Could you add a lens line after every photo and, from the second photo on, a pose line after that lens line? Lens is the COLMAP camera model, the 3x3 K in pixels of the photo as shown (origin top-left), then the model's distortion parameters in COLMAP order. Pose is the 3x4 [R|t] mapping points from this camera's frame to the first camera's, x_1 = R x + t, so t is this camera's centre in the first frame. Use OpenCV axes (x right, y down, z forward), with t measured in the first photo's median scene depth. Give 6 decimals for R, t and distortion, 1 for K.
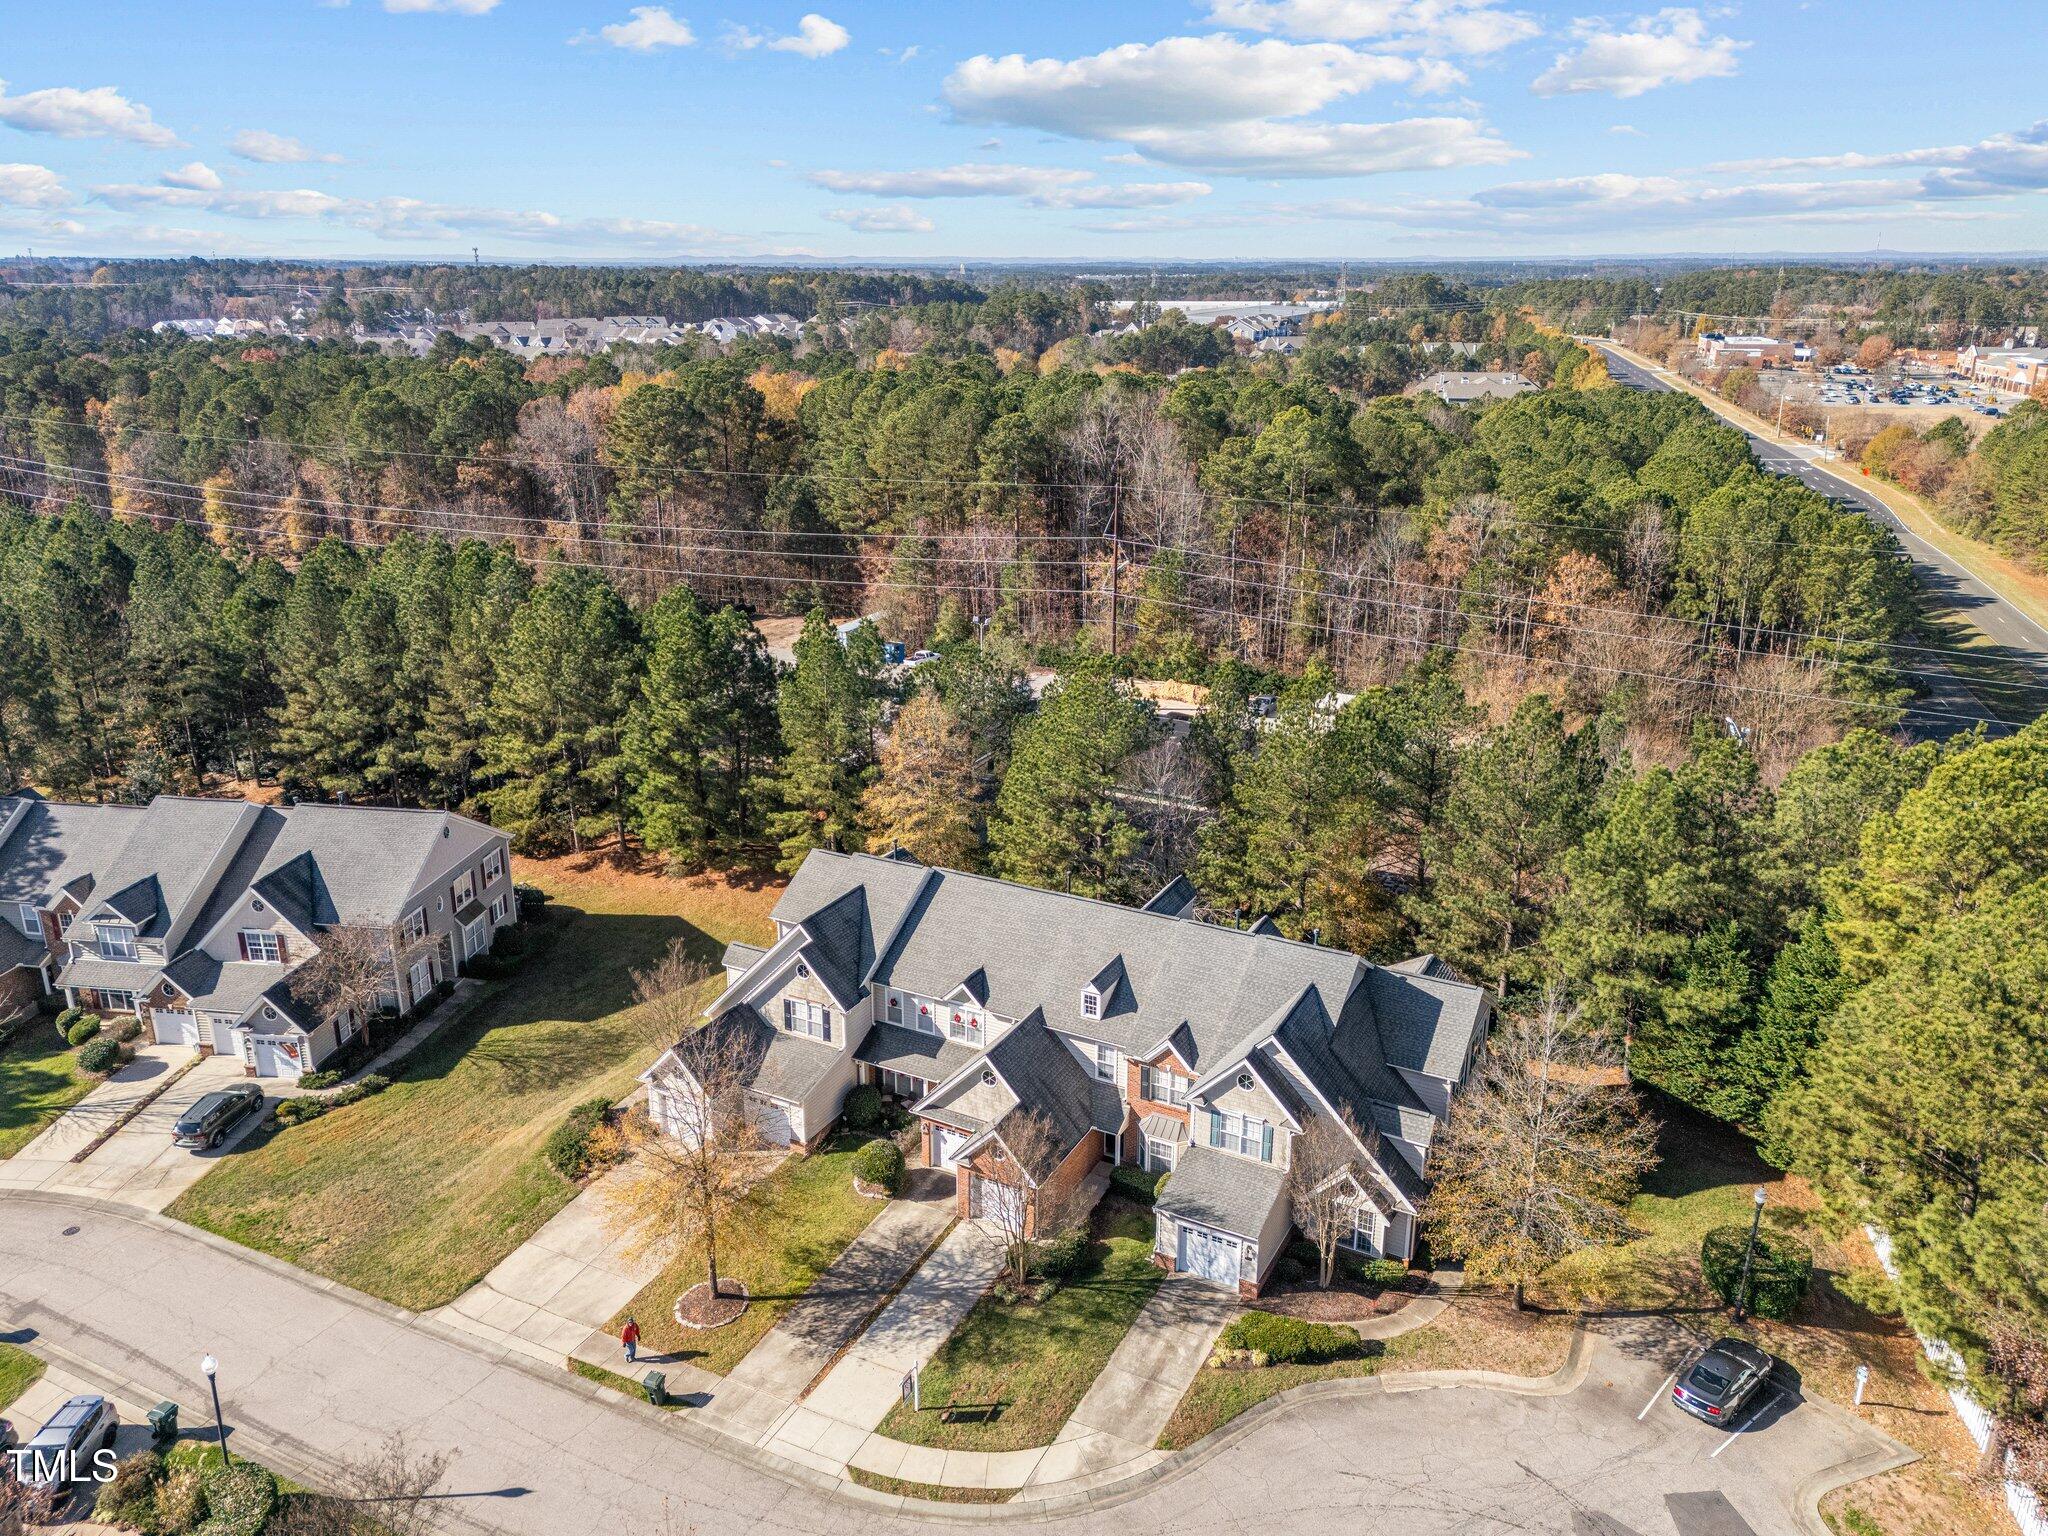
lens RADIAL K [[1478.4, 0, 1024.0], [0, 1478.4, 768.0], [0, 0, 1]] dist [0.058843, -0.058745]
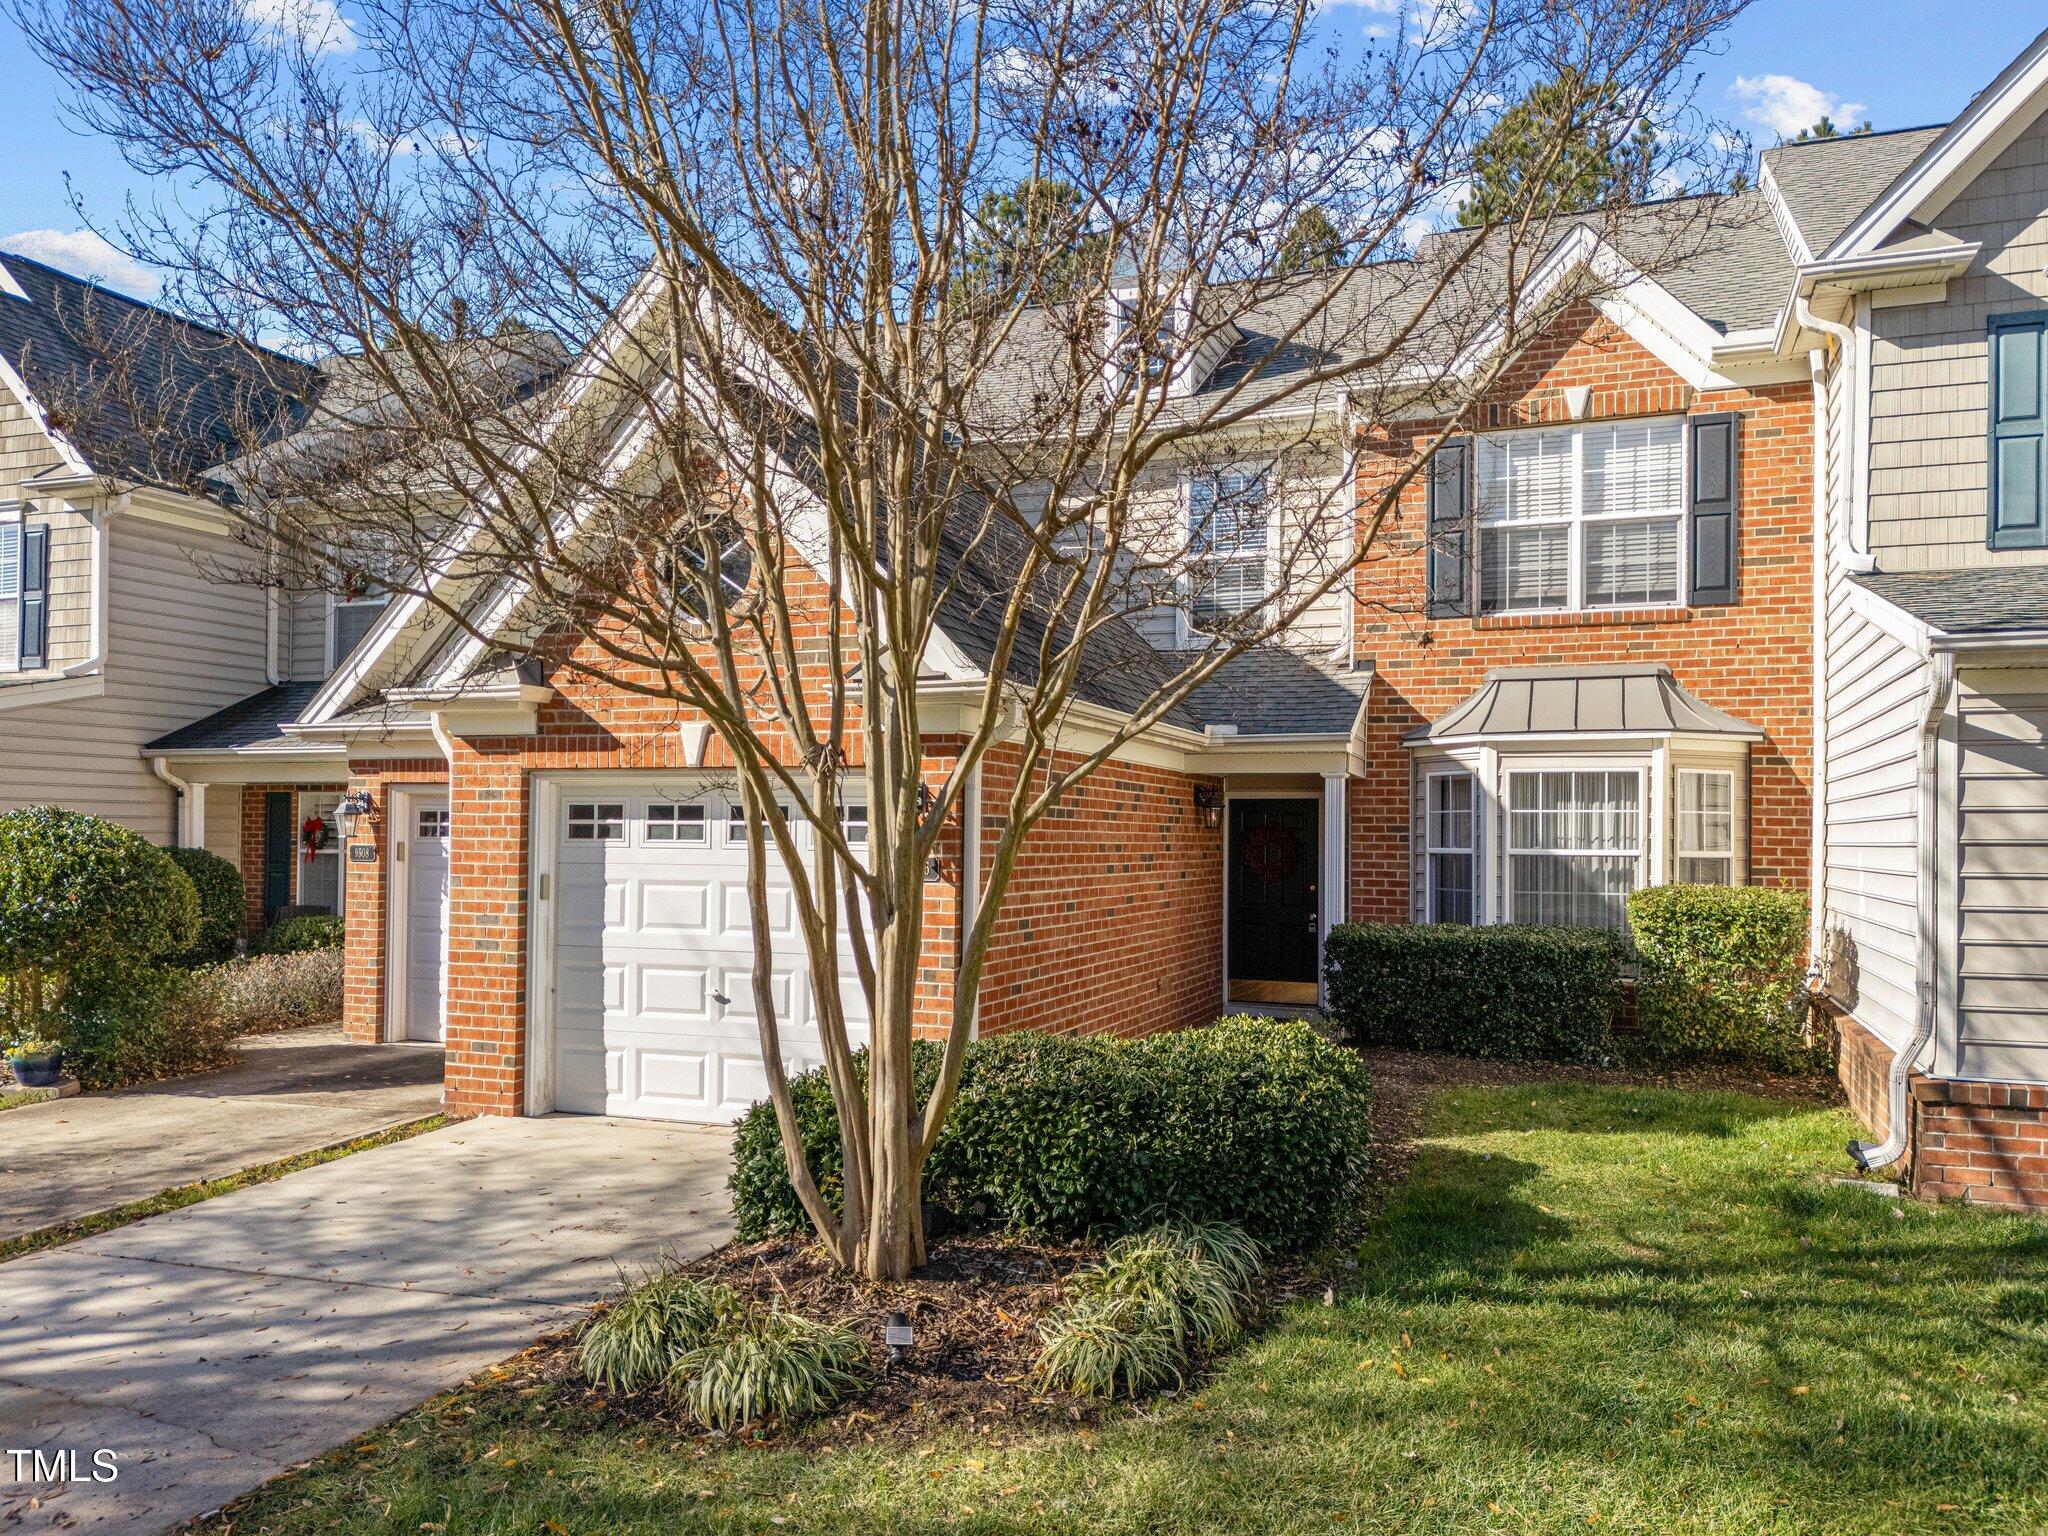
lens RADIAL K [[1513.7, 0, 1030.2], [0, 1513.7, 824.8], [0, 0, 1]] dist [0.061450, -0.059687]
pose [[0.991090, 0.018148, 0.131952, -0.004767], [0.027506, 0.941433, -0.336078, 0.333919], [-0.130323, 0.336713, 0.932545, 0.849562]]
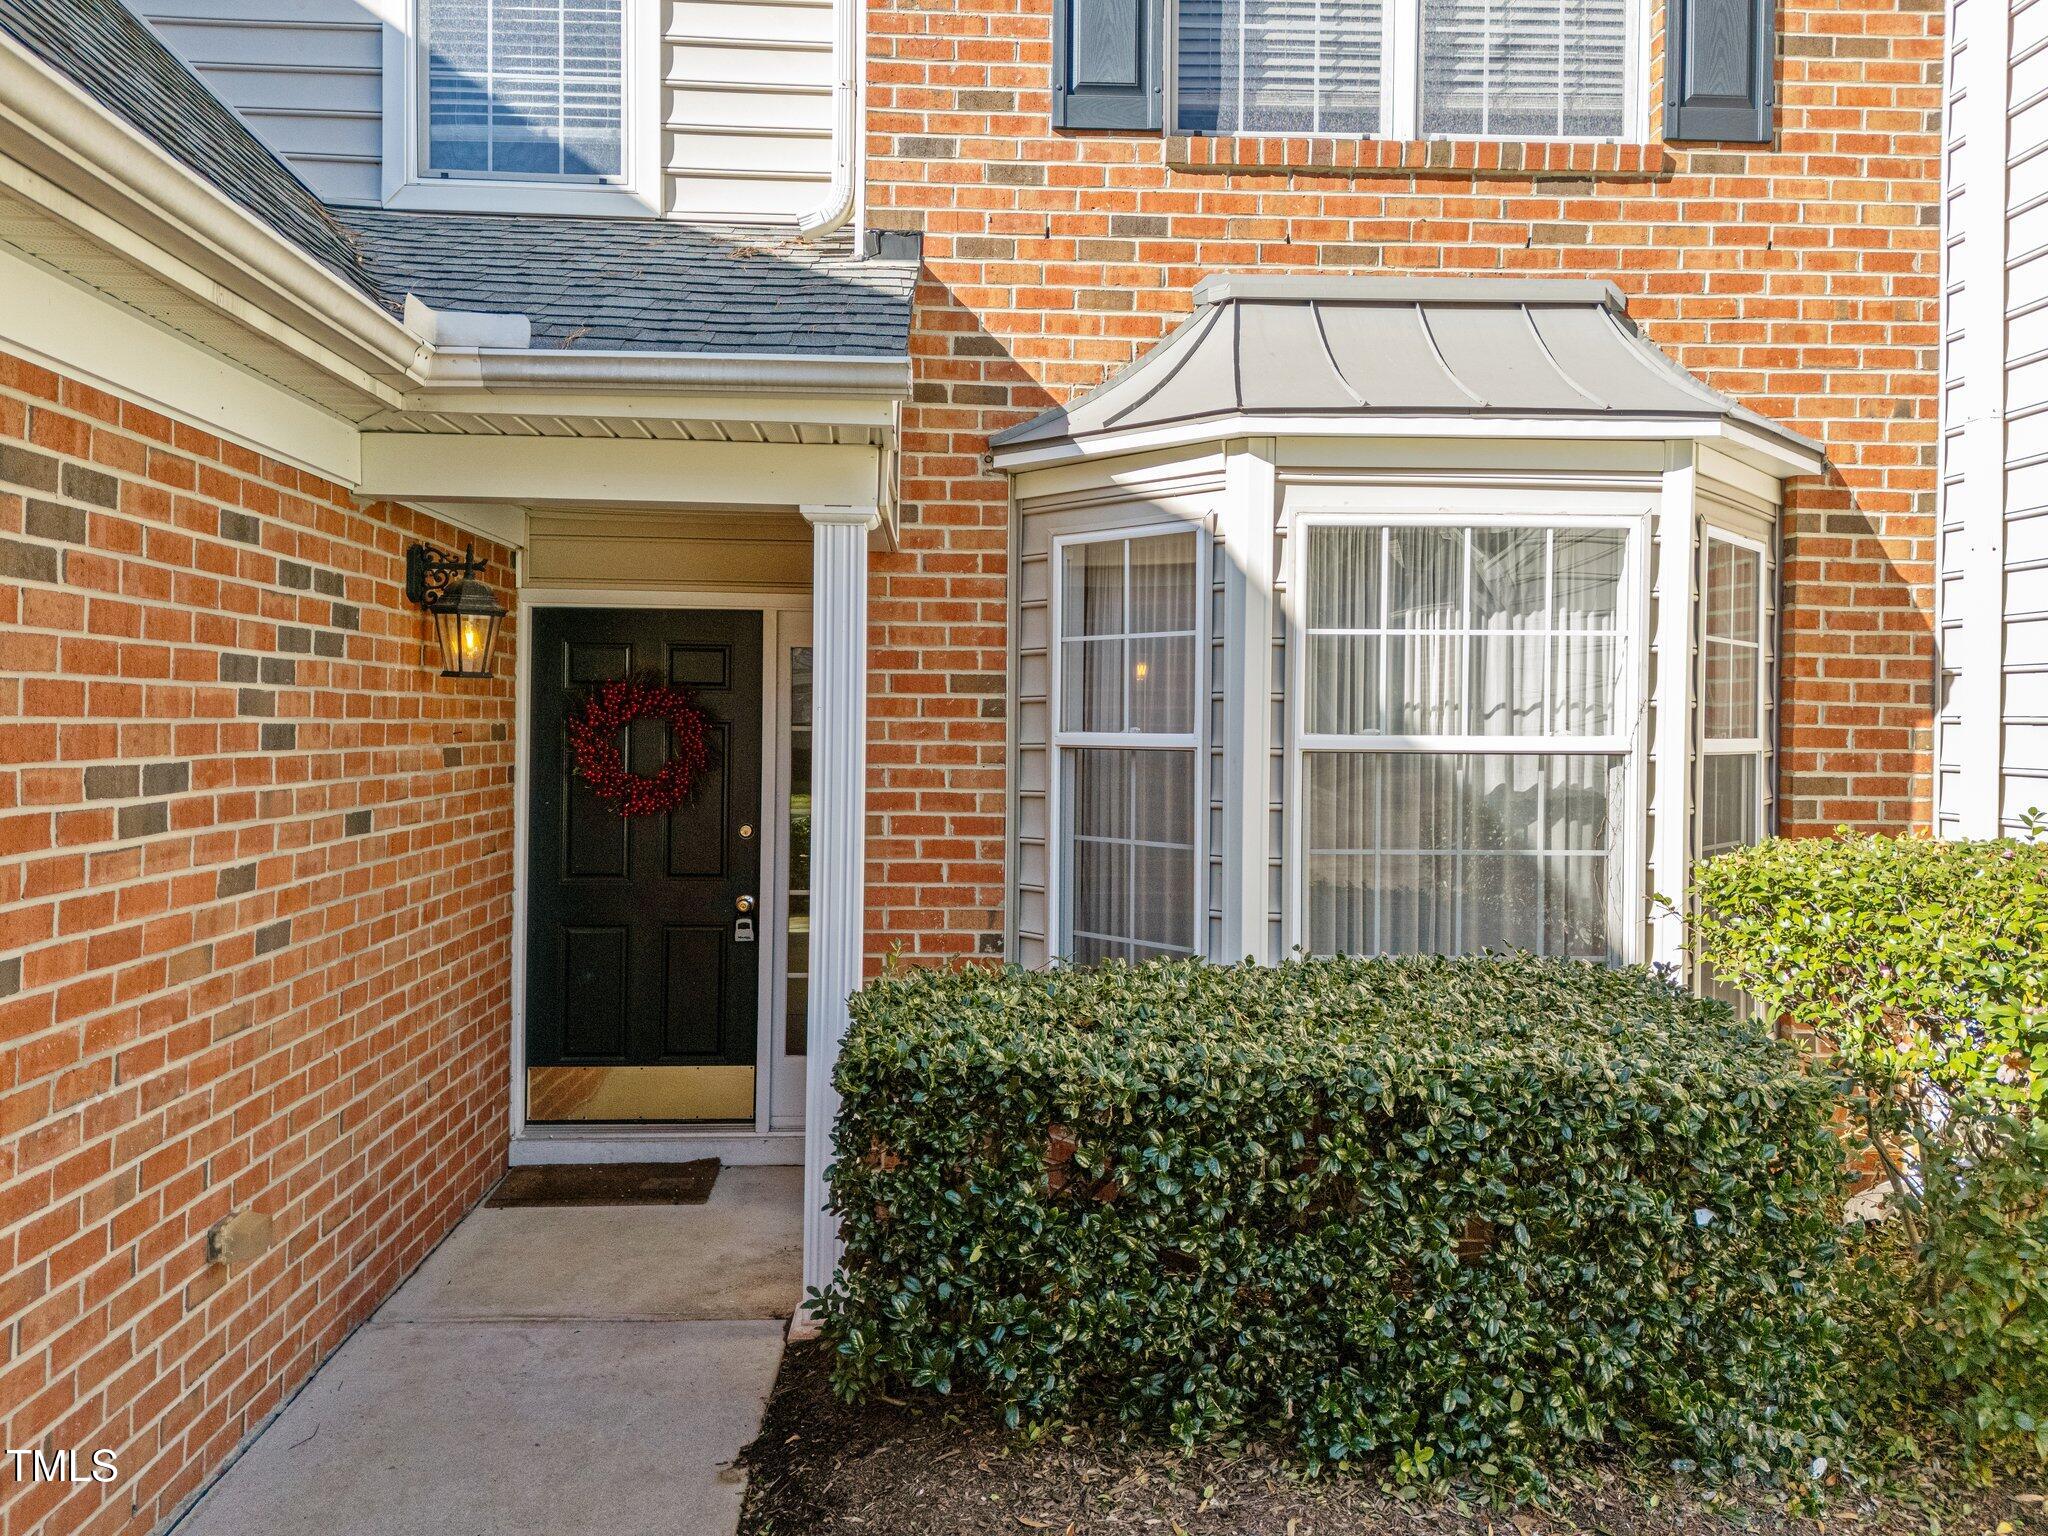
lens RADIAL K [[1563.9, 0, 1015.1], [0, 1563.9, 724.5], [0, 0, 1]] dist [0.066786, -0.075248]
pose [[0.863573, 0.014044, 0.504029, 0.035991], [0.152292, 0.945663, -0.287277, 0.288366], [-0.480676, 0.324844, 0.814510, 0.980136]]
